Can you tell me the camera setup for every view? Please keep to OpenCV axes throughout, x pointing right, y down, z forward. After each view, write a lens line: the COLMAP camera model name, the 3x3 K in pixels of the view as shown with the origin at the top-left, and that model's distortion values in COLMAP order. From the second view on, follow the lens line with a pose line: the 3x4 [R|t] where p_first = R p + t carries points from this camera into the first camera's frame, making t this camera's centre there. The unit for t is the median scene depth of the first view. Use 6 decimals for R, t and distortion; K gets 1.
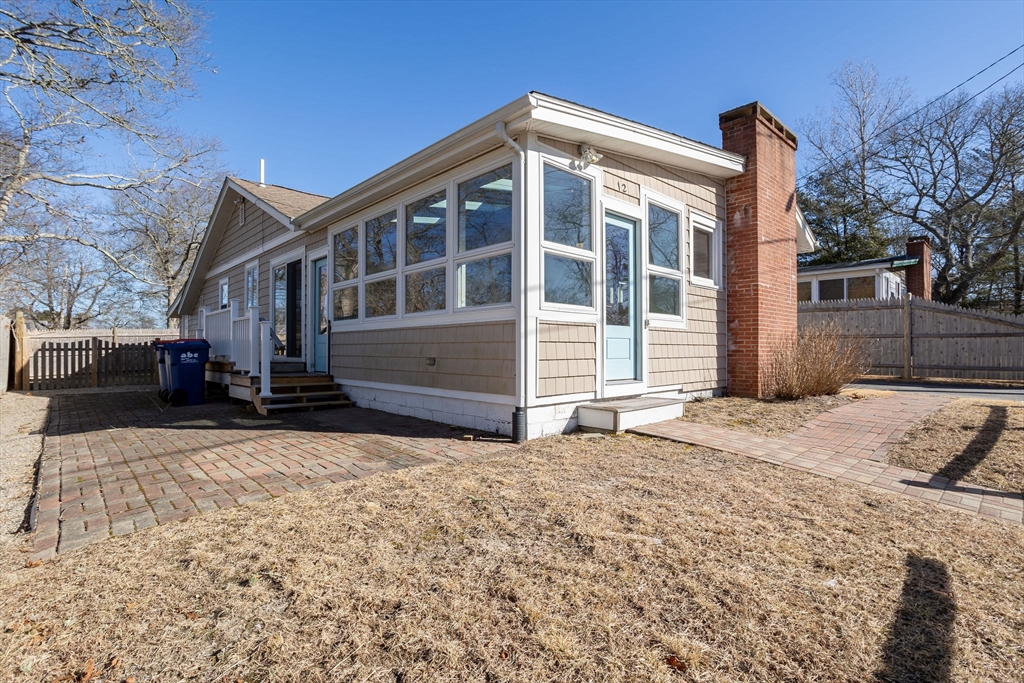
lens RADIAL K [[496.9, 0, 508.7], [0, 496.9, 337.1], [0, 0, 1]] dist [-0.001741, -0.000181]
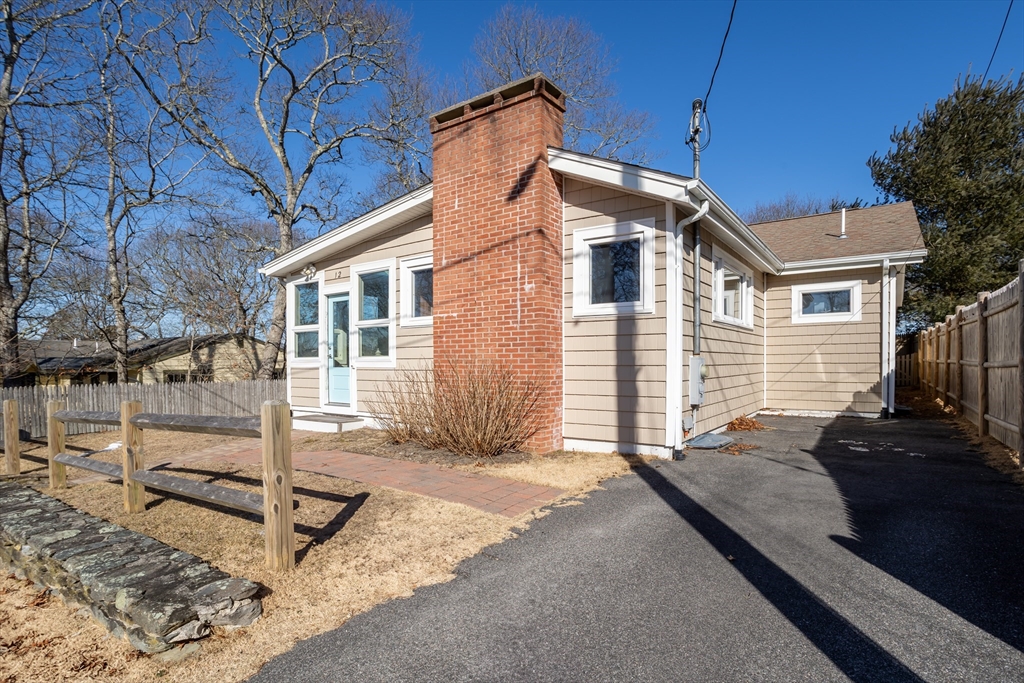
lens RADIAL K [[502.8, 0, 512.1], [0, 502.8, 369.5], [0, 0, 1]] dist [-0.000450, -0.000041]
pose [[0.191998, 0.008550, -0.981358, 1.799779], [0.032262, 0.999367, 0.015019, -0.023855], [0.980865, -0.034544, 0.191600, 1.208662]]
